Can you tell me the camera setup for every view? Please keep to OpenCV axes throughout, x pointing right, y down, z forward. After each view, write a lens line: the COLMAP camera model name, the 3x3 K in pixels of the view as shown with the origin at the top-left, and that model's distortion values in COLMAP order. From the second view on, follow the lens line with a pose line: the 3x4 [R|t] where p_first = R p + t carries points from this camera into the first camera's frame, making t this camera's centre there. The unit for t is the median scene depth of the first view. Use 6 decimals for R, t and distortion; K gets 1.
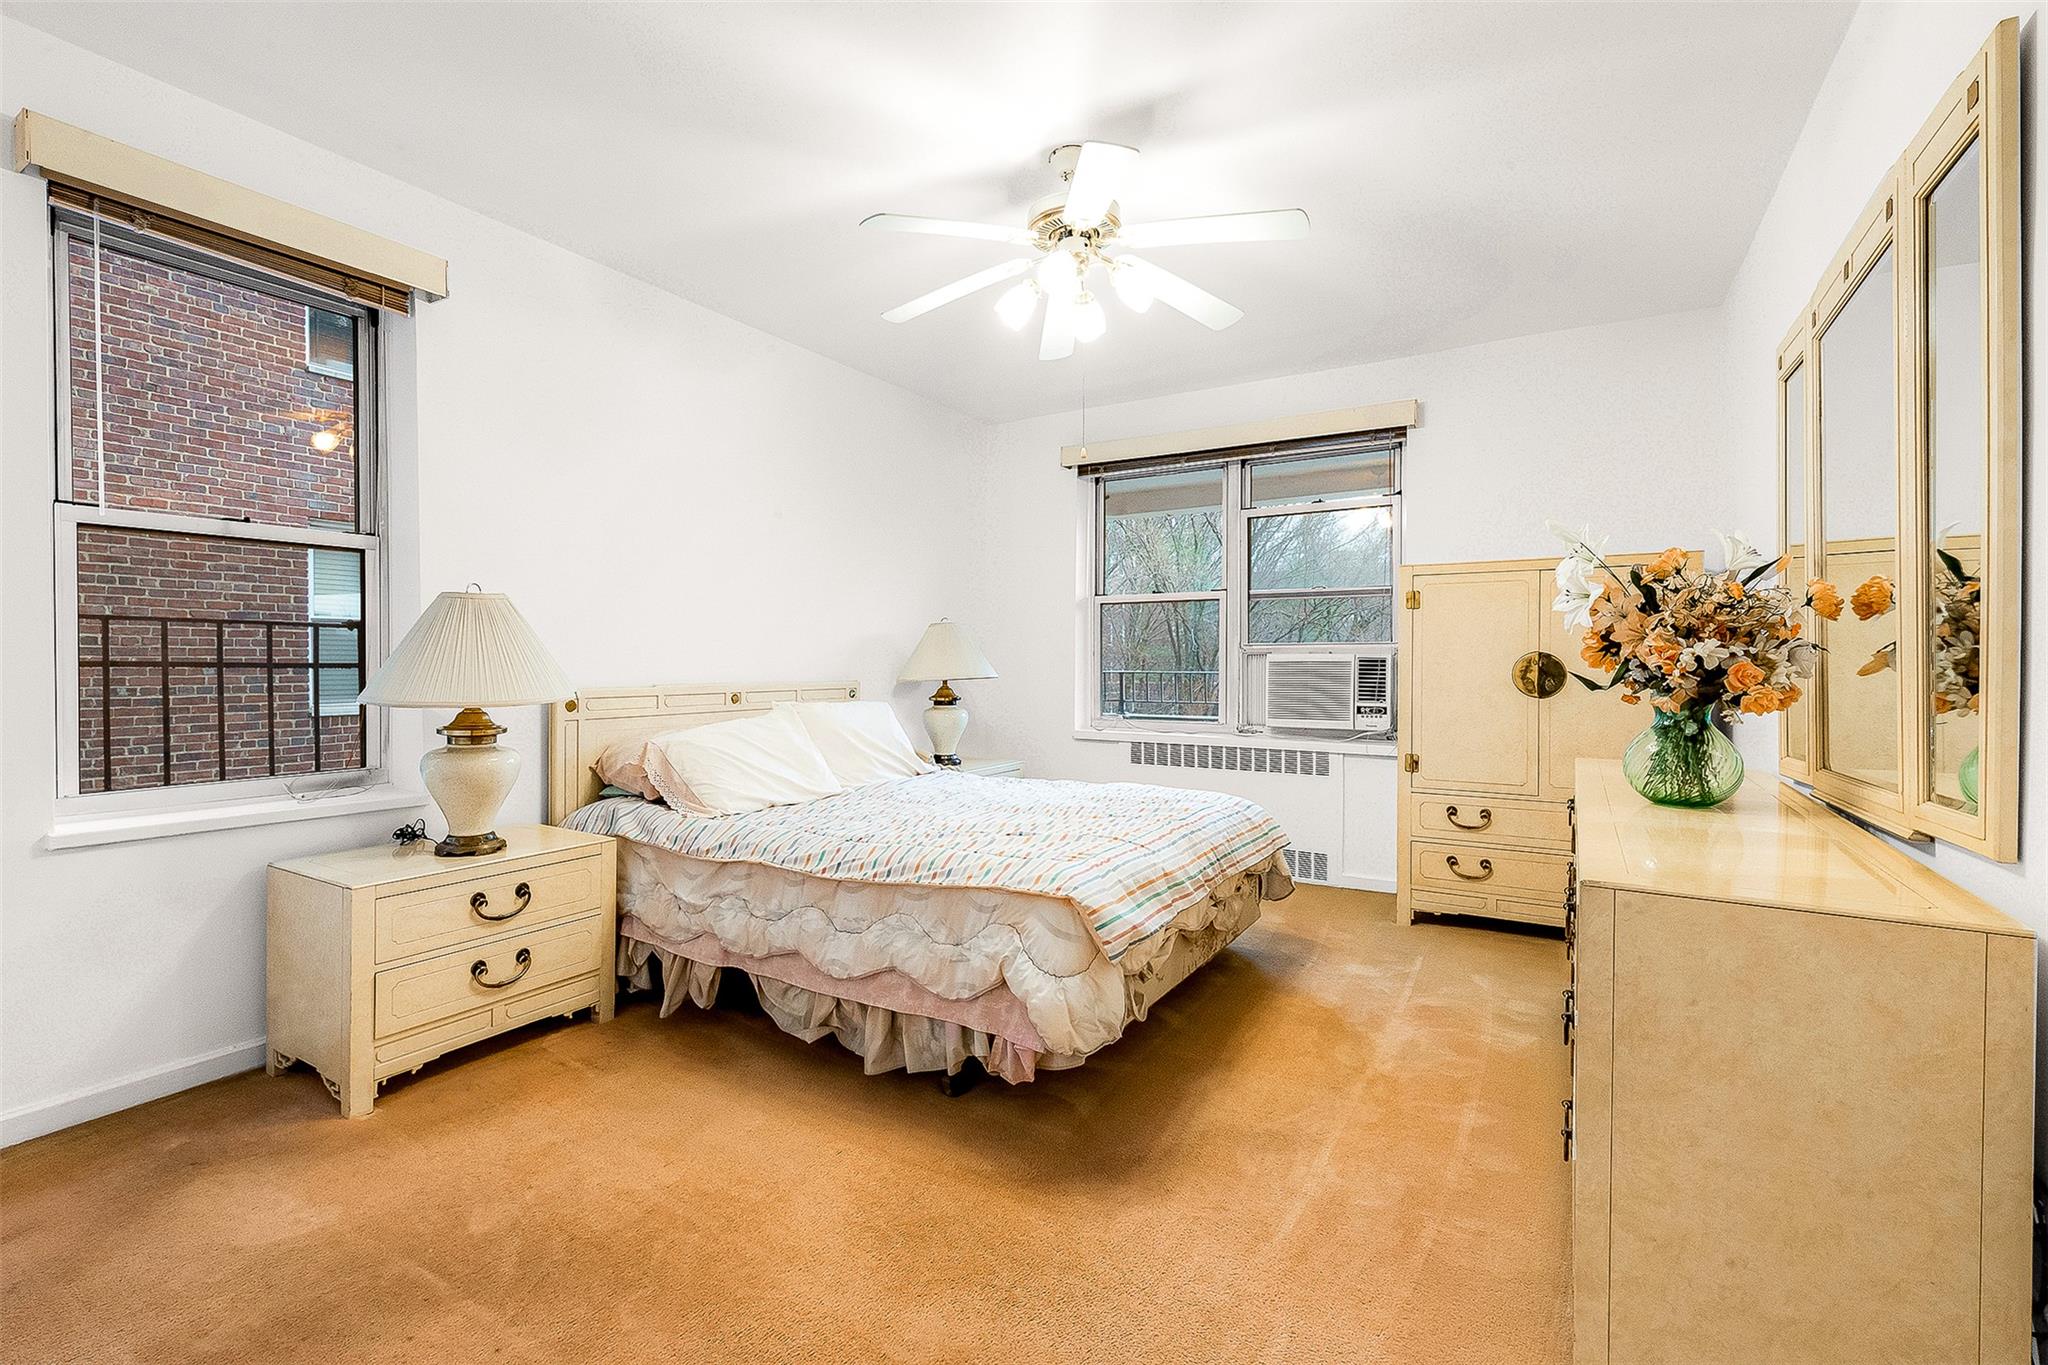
lens RADIAL K [[900.6, 0, 1023.5], [0, 900.6, 661.1], [0, 0, 1]] dist [0.014796, -0.006173]
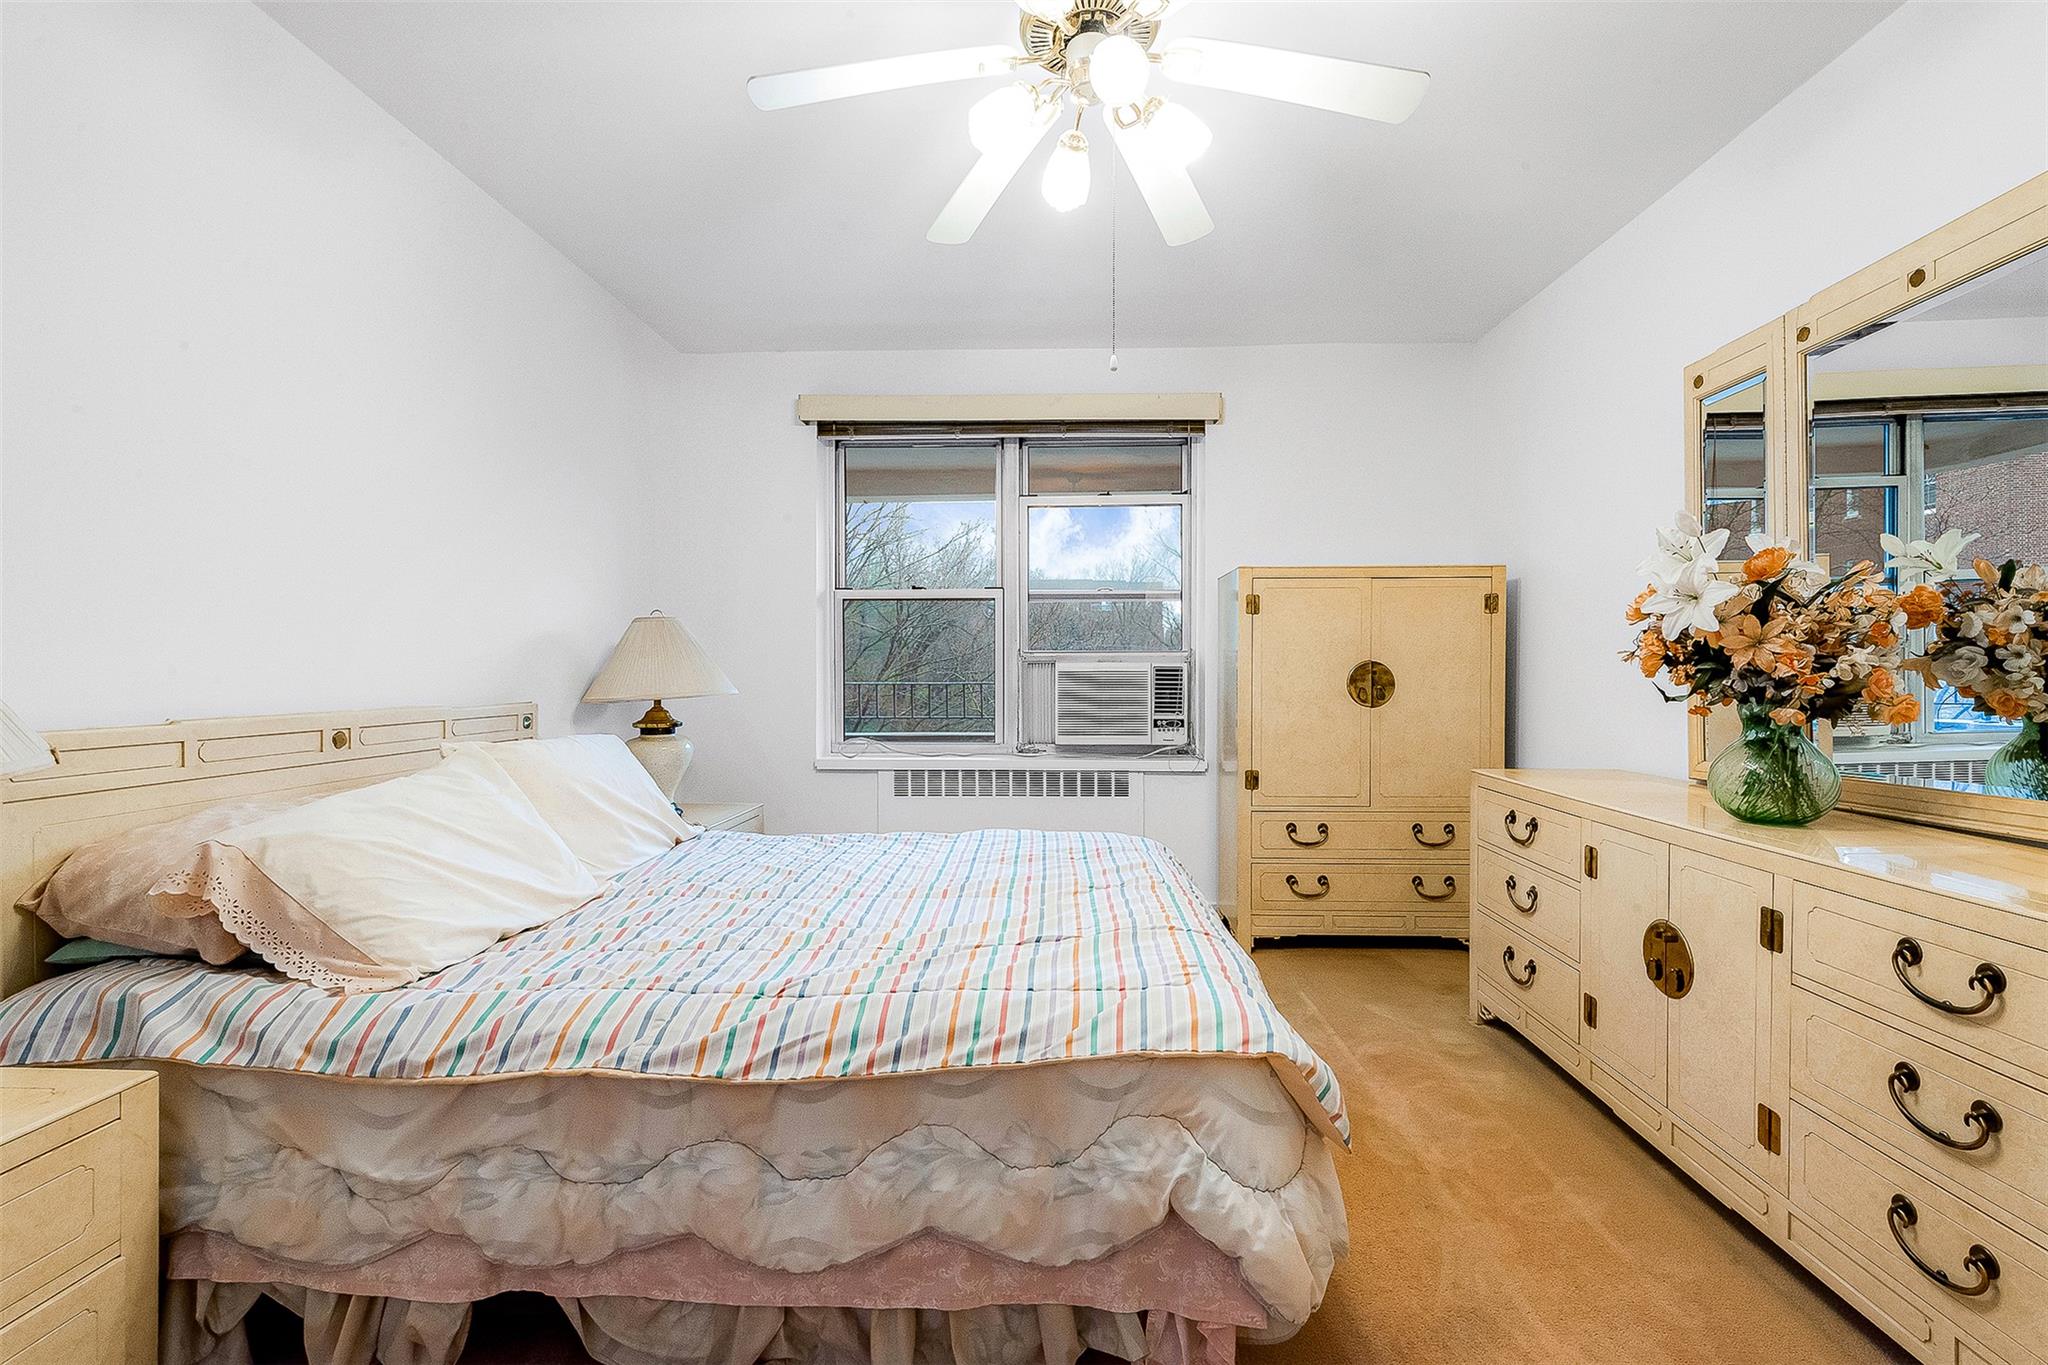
lens RADIAL K [[900.6, 0, 1043.5], [0, 900.6, 685.7], [0, 0, 1]] dist [0.014796, -0.006173]
pose [[0.874607, -0.009828, 0.484733, -0.272402], [0.001935, 0.999857, 0.016781, -0.000434], [-0.484829, -0.013738, 0.874501, 0.384054]]
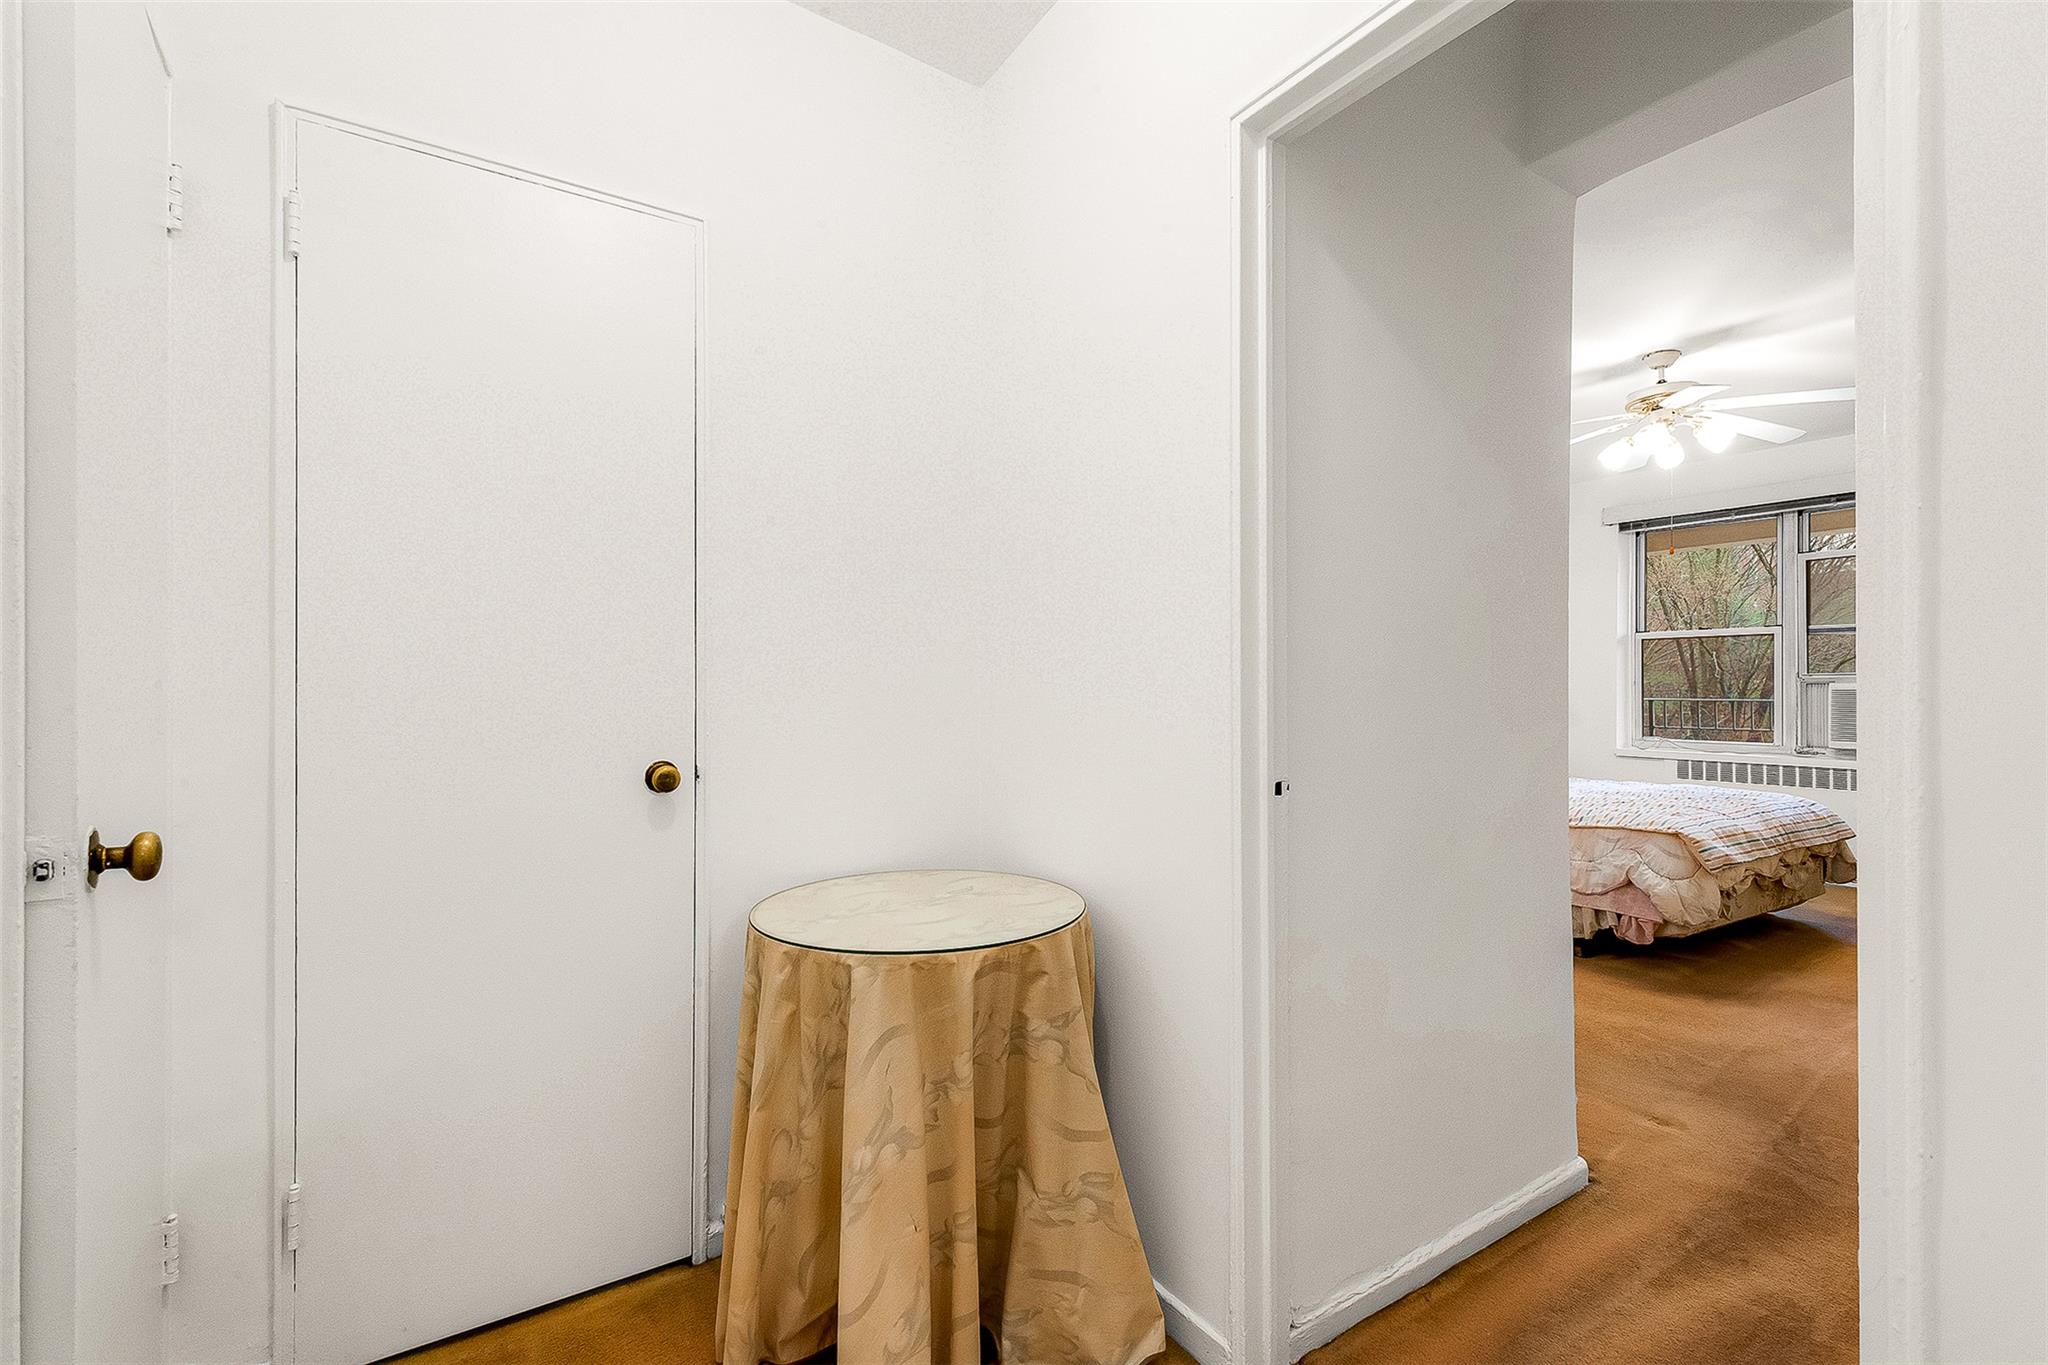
lens RADIAL K [[900.6, 0, 1028.8], [0, 900.6, 687.8], [0, 0, 1]] dist [0.014796, -0.006173]
pose [[0.898348, -0.002558, -0.439277, -0.203363], [0.000909, 0.999992, -0.003966, 0.002275], [0.439284, 0.003164, 0.898343, -0.713394]]
